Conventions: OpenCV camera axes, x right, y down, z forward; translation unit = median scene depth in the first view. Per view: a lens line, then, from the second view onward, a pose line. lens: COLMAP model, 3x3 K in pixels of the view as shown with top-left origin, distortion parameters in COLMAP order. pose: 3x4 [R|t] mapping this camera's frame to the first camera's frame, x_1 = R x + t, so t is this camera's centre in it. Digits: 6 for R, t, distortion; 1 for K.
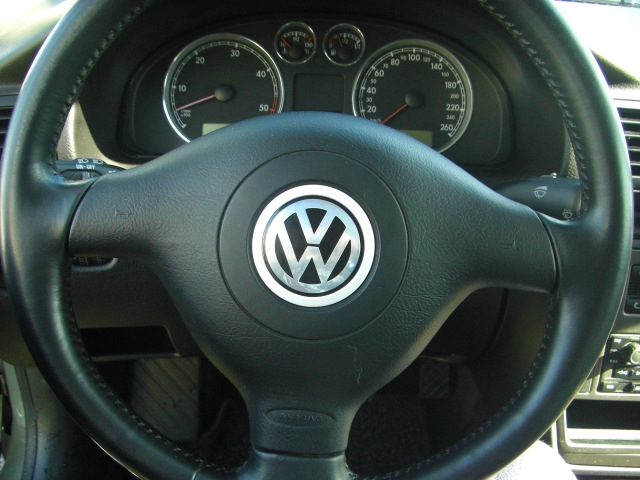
lens RADIAL K [[720.2, 0, 320.4], [0, 720.2, 317.0], [0, 0, 1]] dist [-0.190411, 0.109955]
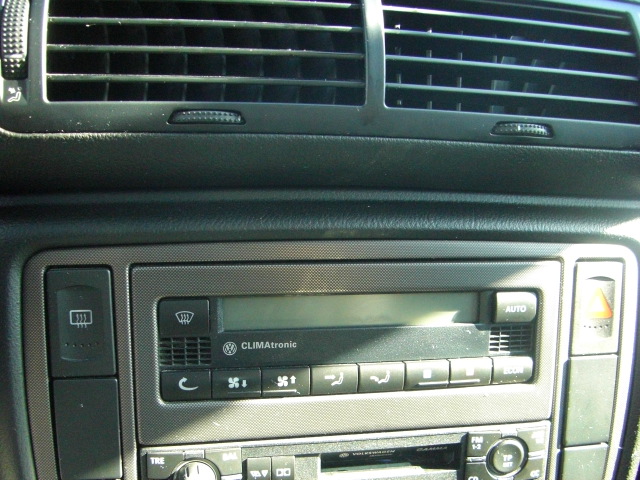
lens RADIAL K [[720.2, 0, 320.4], [0, 720.2, 317.0], [0, 0, 1]] dist [-0.190411, 0.109955]
pose [[0.977989, -0.062504, 0.199075, 0.427920], [0.094628, 0.983185, -0.156184, 0.022309], [-0.185965, 0.171584, 0.967458, 0.469316]]
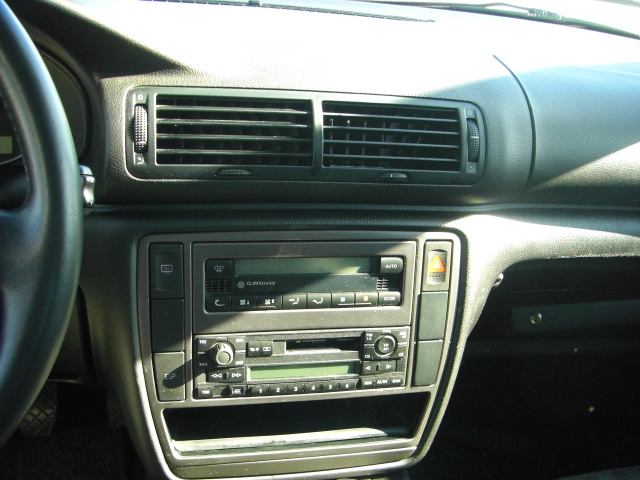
lens RADIAL K [[720.2, 0, 320.4], [0, 720.2, 317.0], [0, 0, 1]] dist [-0.190411, 0.109955]
pose [[0.965561, -0.068450, 0.251009, 0.325937], [0.081378, 0.995820, -0.041480, 0.051260], [-0.247121, 0.060478, 0.967096, 0.024384]]
